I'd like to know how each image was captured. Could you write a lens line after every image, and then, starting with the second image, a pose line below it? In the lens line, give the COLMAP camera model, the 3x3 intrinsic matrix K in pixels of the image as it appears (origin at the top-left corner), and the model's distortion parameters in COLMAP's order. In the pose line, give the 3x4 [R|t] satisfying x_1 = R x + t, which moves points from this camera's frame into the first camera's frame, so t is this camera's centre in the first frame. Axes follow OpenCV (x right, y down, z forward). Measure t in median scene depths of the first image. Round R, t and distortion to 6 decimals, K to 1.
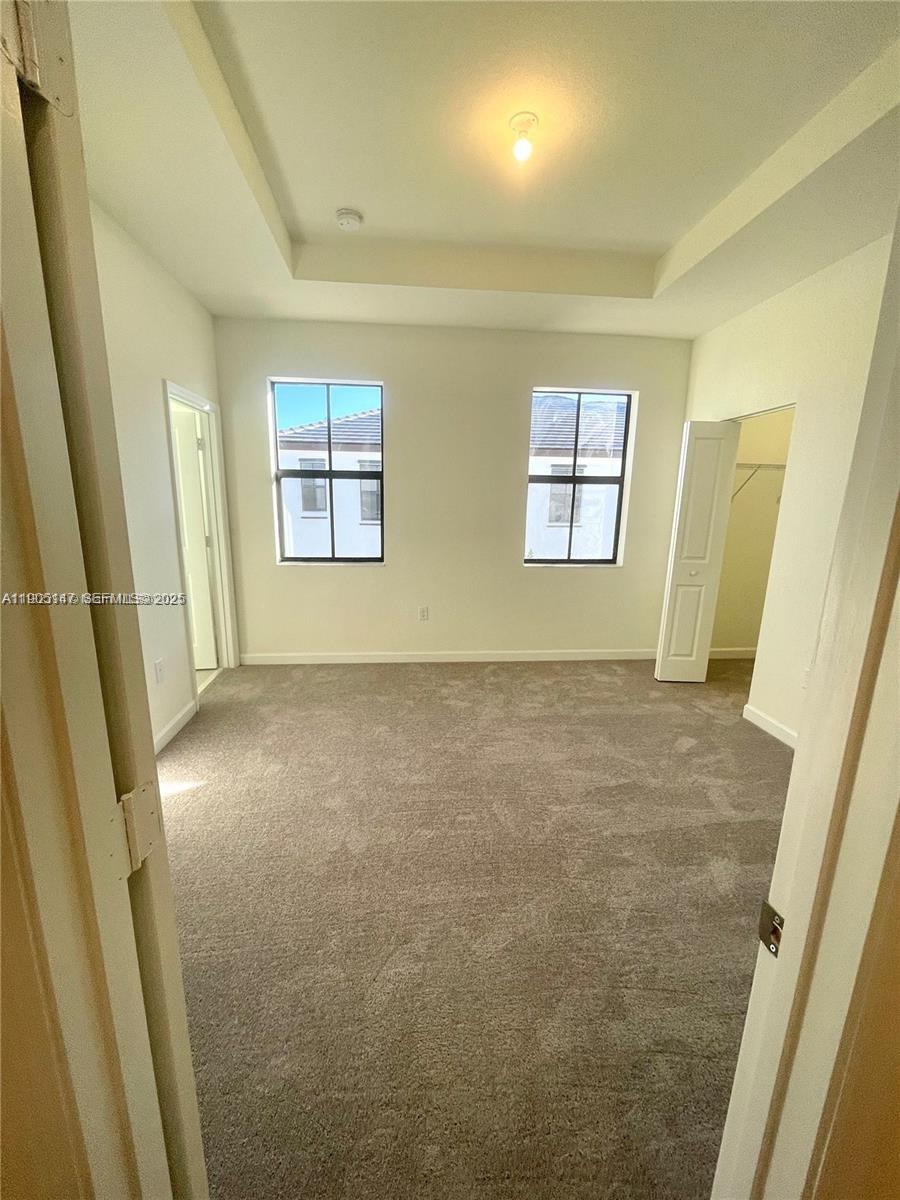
lens RADIAL K [[480.8, 0, 441.2], [0, 480.8, 601.6], [0, 0, 1]] dist [-0.003395, 0.000320]
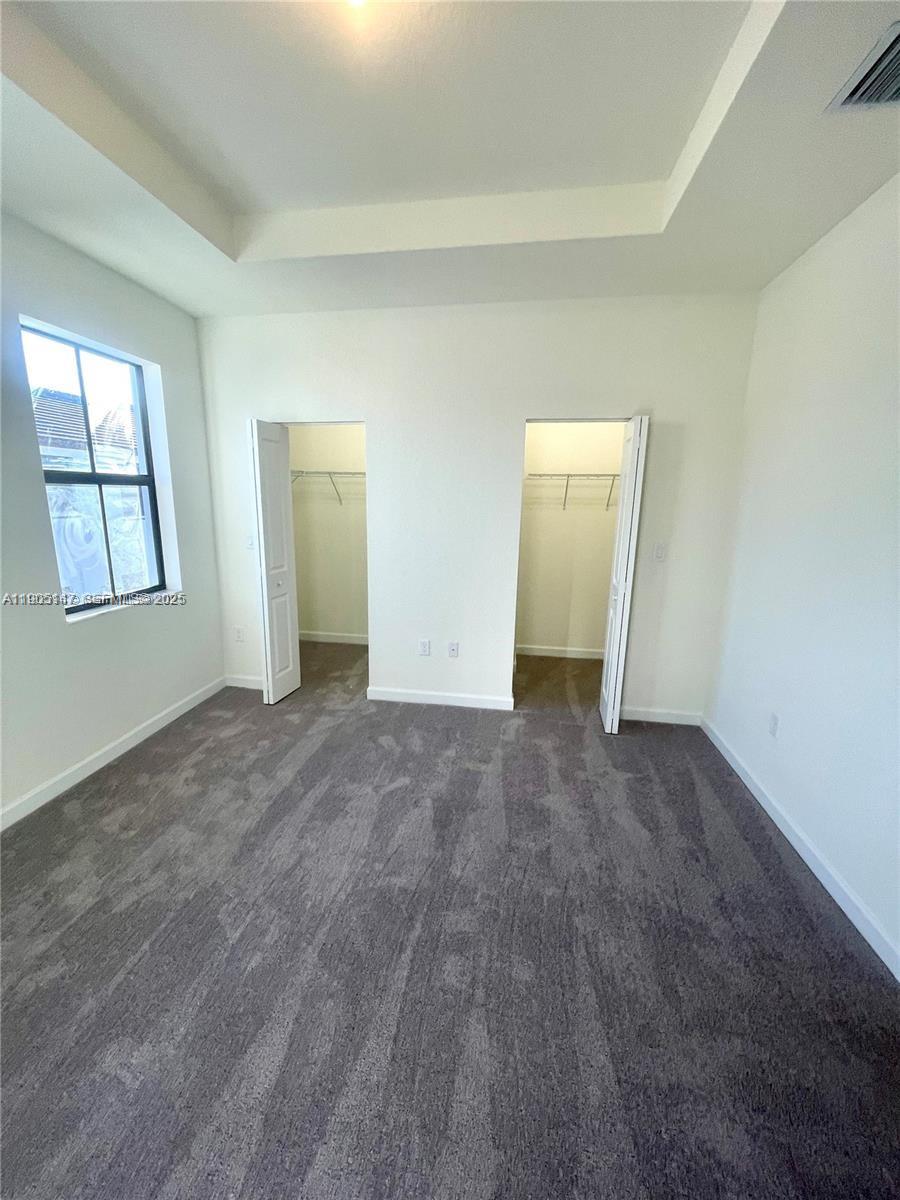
lens RADIAL K [[480.8, 0, 441.2], [0, 480.8, 601.6], [0, 0, 1]] dist [-0.003395, 0.000320]
pose [[0.246147, -0.220022, 0.943929, -0.300548], [0.195252, 0.965184, 0.174061, -0.125911], [-0.949362, 0.141460, 0.280537, 0.435974]]
